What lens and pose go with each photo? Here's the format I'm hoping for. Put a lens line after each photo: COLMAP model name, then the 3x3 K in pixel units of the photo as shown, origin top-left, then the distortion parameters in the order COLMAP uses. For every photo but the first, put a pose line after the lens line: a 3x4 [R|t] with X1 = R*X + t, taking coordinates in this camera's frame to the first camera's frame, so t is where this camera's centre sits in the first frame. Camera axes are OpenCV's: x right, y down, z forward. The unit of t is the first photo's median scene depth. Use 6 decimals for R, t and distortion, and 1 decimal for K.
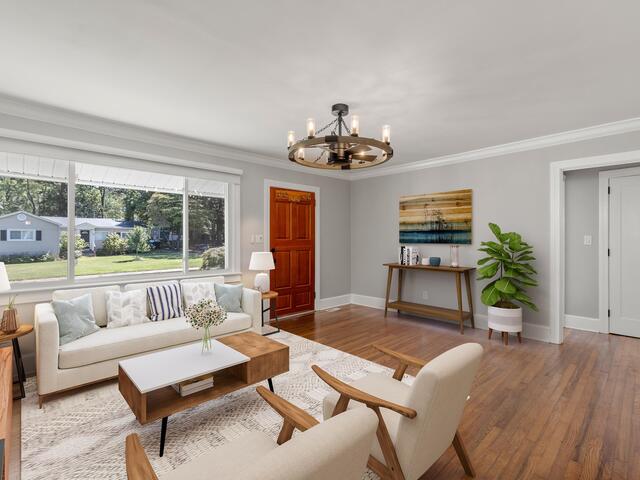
lens RADIAL K [[310.8, 0, 323.5], [0, 310.8, 239.4], [0, 0, 1]] dist [-0.000198, 0.000084]
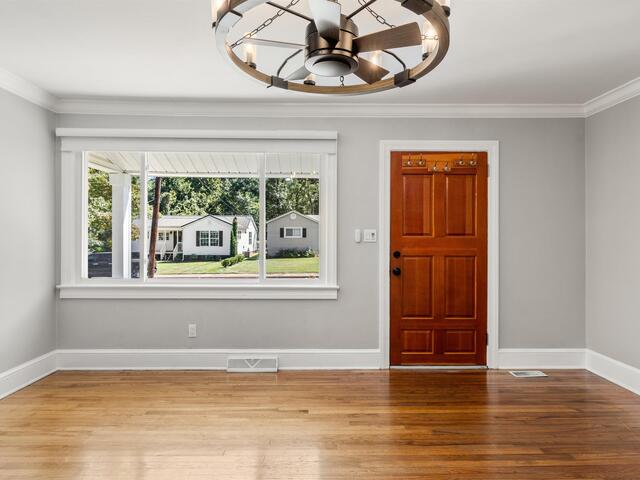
lens RADIAL K [[387.8, 0, 320.7], [0, 387.8, 235.3], [0, 0, 1]] dist [-0.002315, -0.001756]
pose [[0.732526, 0.002508, -0.680735, 0.223874], [-0.006570, 0.999973, -0.003385, 0.000940], [0.680708, 0.006952, 0.732522, 0.302870]]
